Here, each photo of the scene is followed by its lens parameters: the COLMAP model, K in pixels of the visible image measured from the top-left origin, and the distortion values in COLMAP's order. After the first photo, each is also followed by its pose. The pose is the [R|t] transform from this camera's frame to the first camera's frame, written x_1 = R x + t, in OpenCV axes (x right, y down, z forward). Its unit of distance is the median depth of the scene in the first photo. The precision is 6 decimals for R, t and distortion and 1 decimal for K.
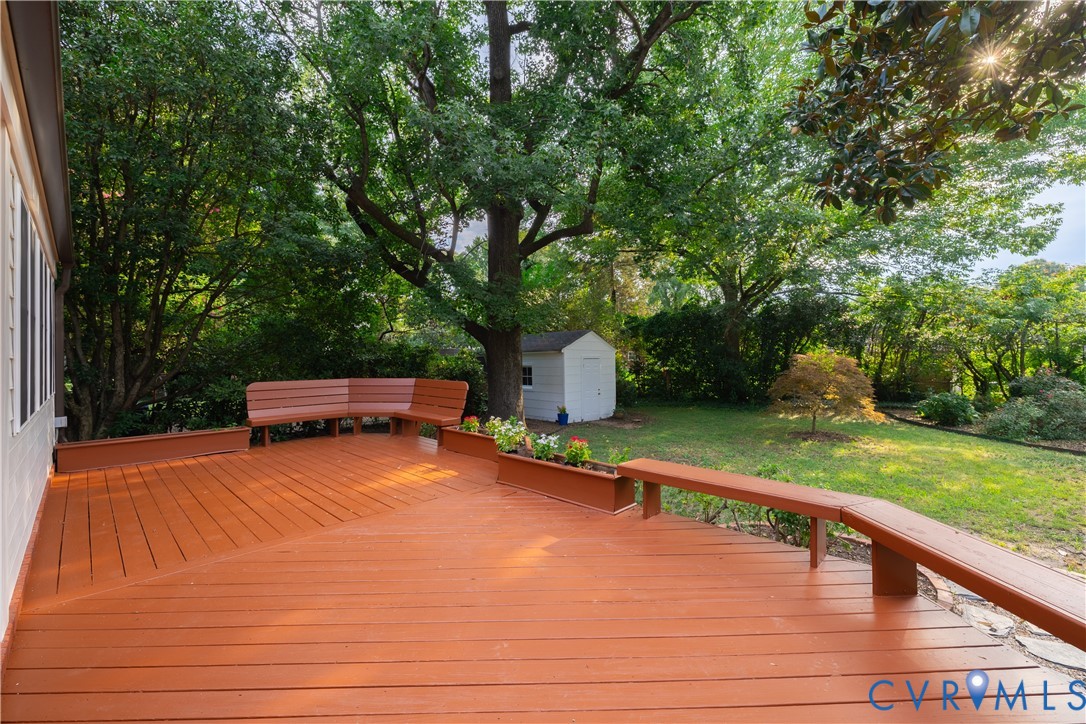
lens RADIAL K [[455.6, 0, 545.1], [0, 455.6, 355.5], [0, 0, 1]] dist [0.001198, -0.000082]
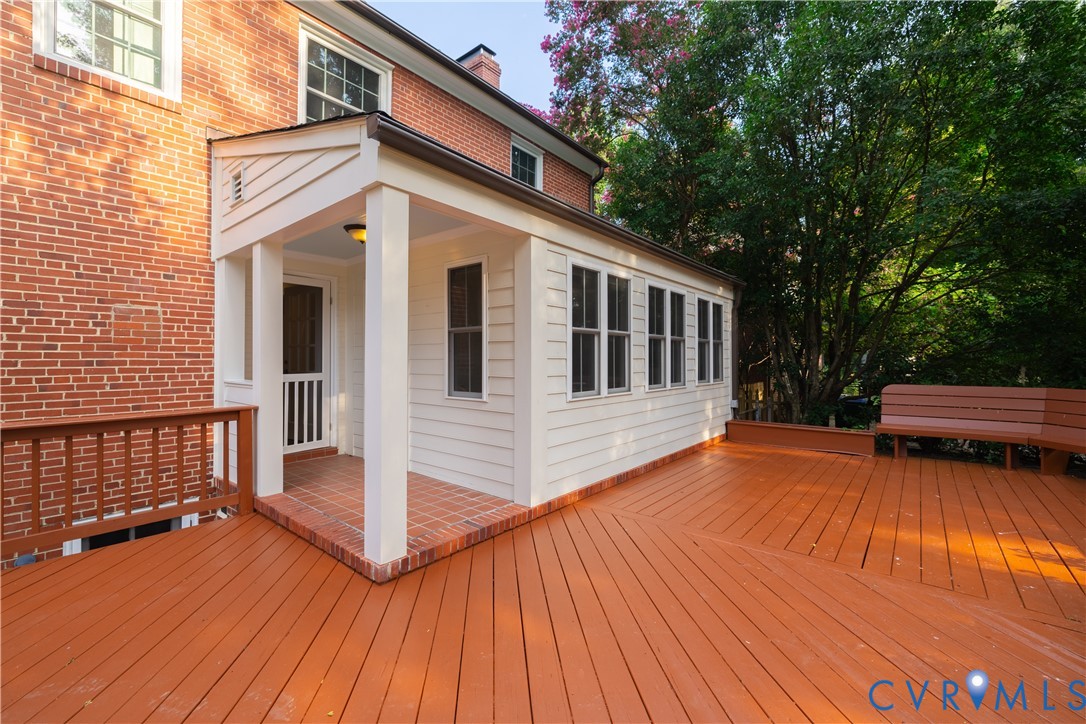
lens RADIAL K [[455.6, 0, 545.1], [0, 455.6, 355.5], [0, 0, 1]] dist [0.001198, -0.000082]
pose [[0.085782, -0.001404, -0.996313, 0.189041], [0.003935, 0.999992, -0.001071, 0.001613], [0.996306, -0.003829, 0.085787, 0.252516]]
